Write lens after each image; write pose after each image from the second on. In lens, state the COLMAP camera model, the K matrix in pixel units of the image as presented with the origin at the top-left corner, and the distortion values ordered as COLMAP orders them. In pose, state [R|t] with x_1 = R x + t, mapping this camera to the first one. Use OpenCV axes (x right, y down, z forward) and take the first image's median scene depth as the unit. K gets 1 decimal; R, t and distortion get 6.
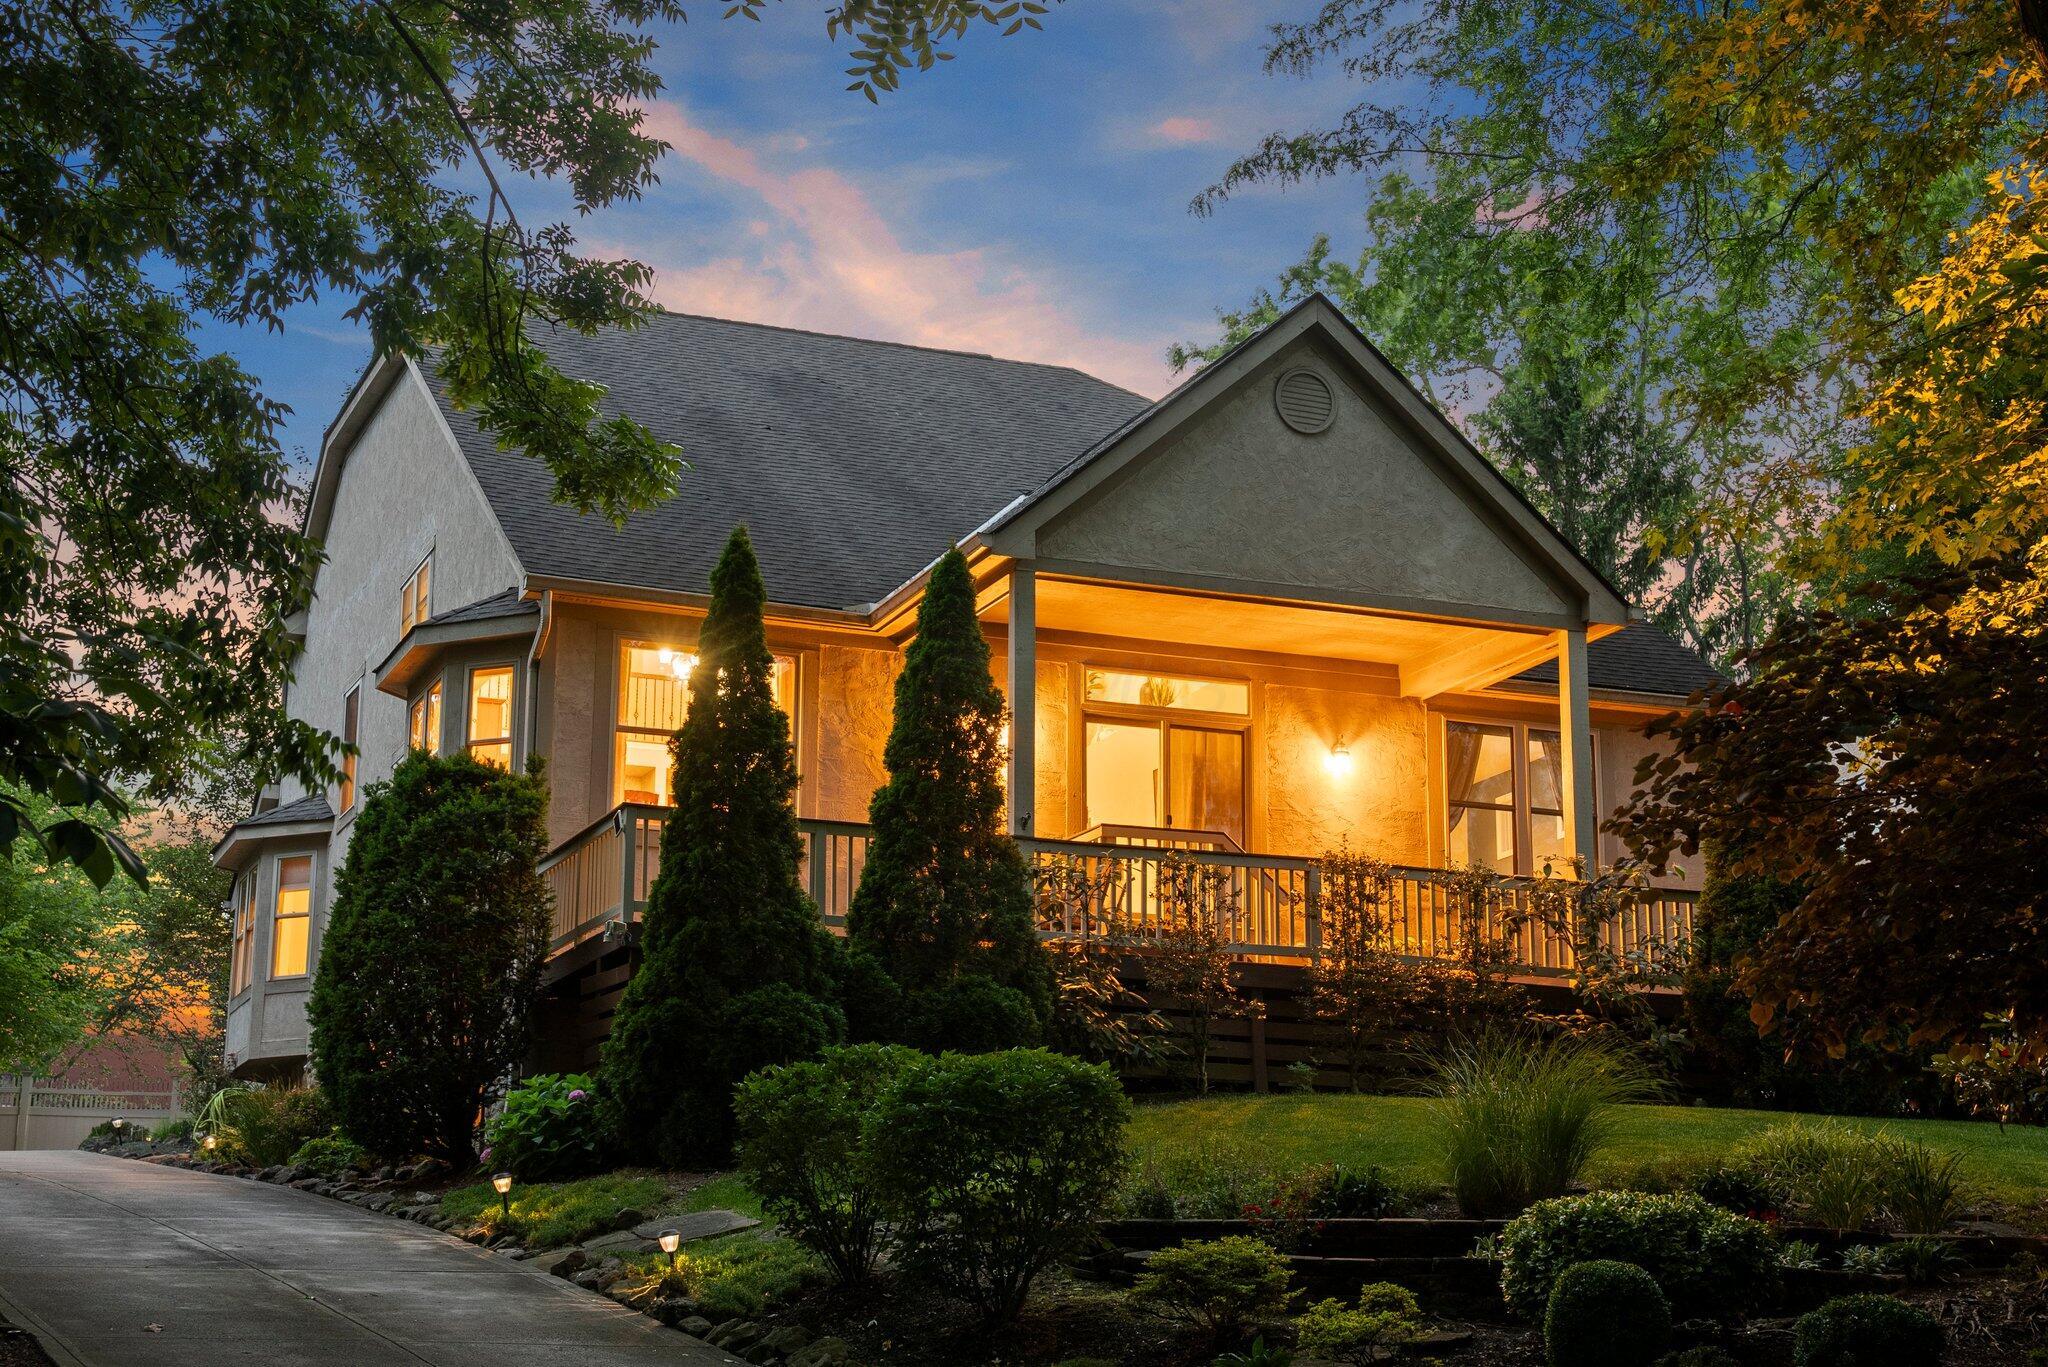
lens RADIAL K [[3283.0, 0, 1024.0], [0, 3283.0, 683.5], [0, 0, 1]] dist [0.248778, 0.034939]
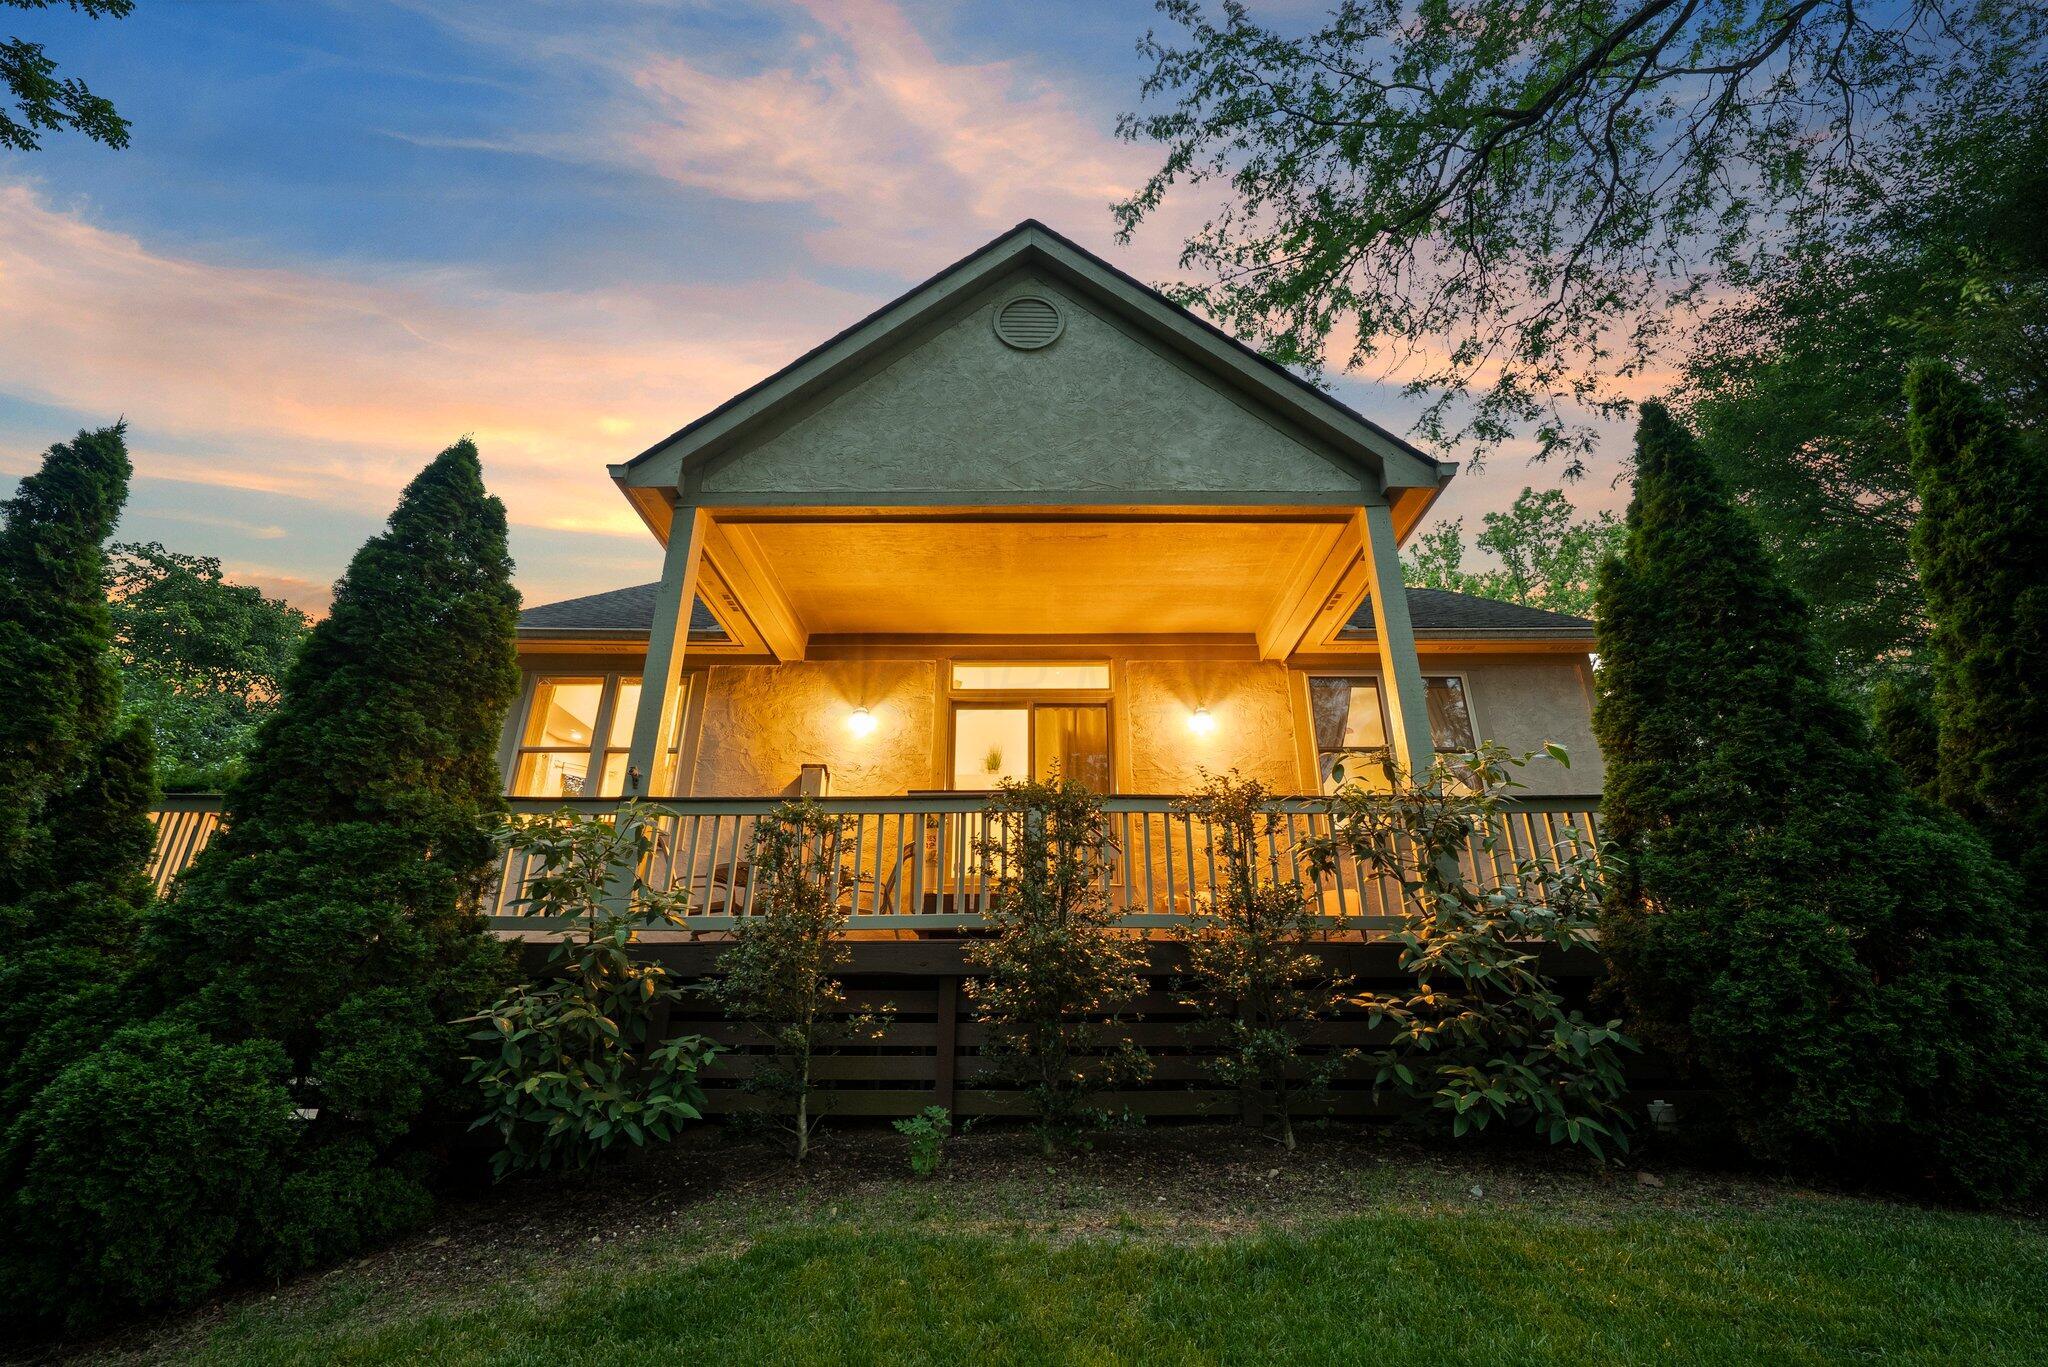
lens RADIAL K [[880.9, 0, 1029.1], [0, 880.9, 674.0], [0, 0, 1]] dist [-0.002518, -0.000093]
pose [[0.930449, -0.147599, -0.335378, 0.164160], [0.091613, 0.979920, -0.177097, 0.062853], [0.354783, 0.134055, 0.925288, 0.815854]]
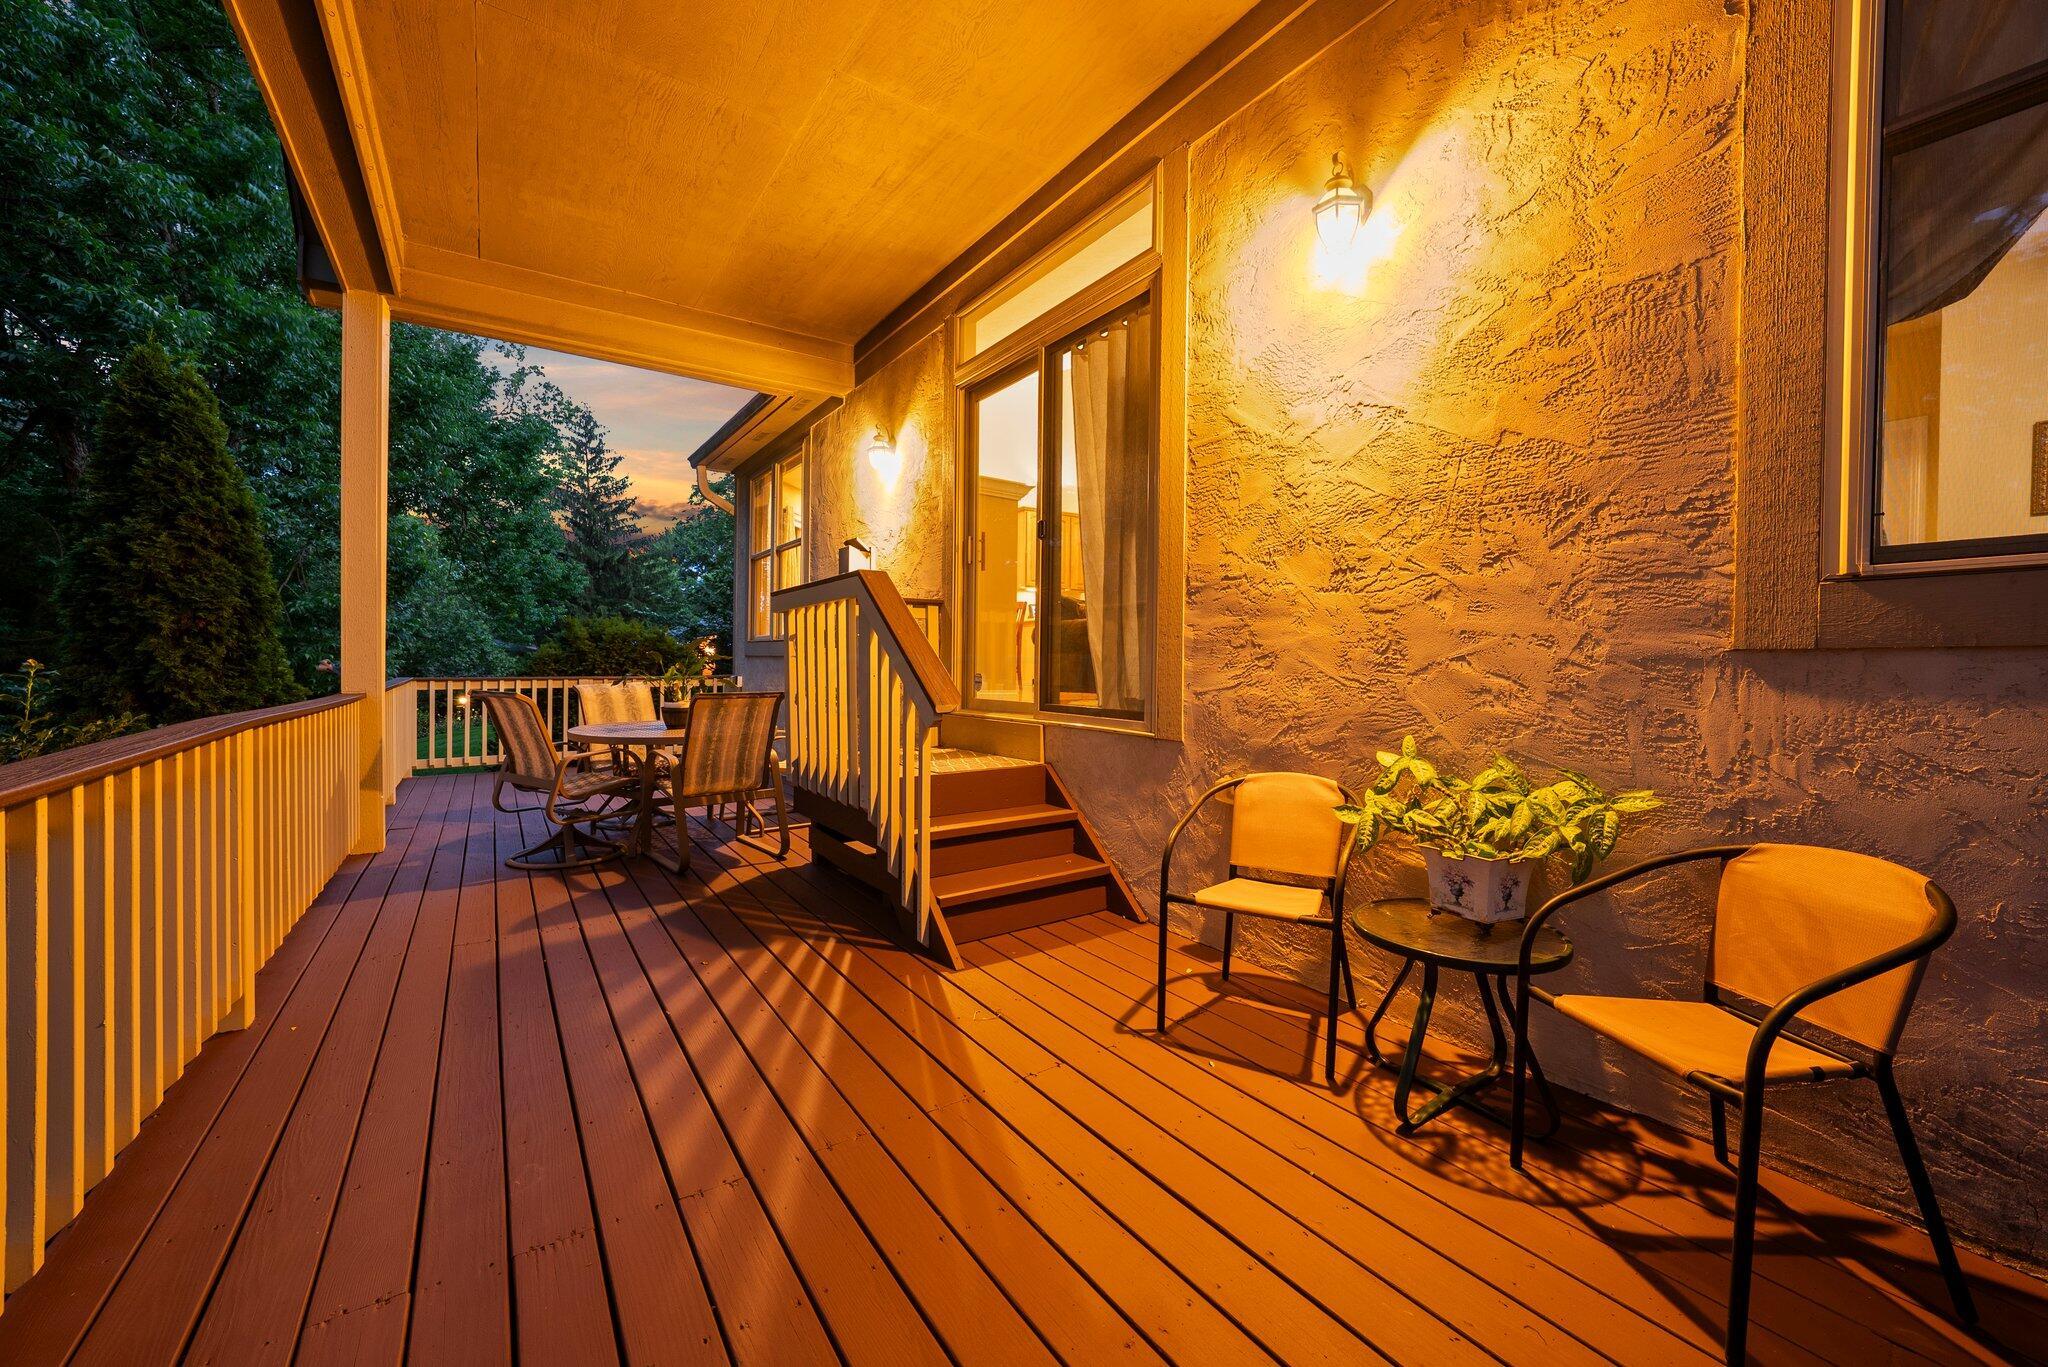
lens RADIAL K [[814.1, 0, 1024.0], [0, 814.1, 683.5], [0, 0, 1]] dist [-0.000284, -0.000023]
pose [[0.220511, 0.008750, -0.975345, 0.196281], [0.219199, 0.973937, 0.058295, 0.064623], [0.950435, -0.226650, 0.212845, 1.082475]]
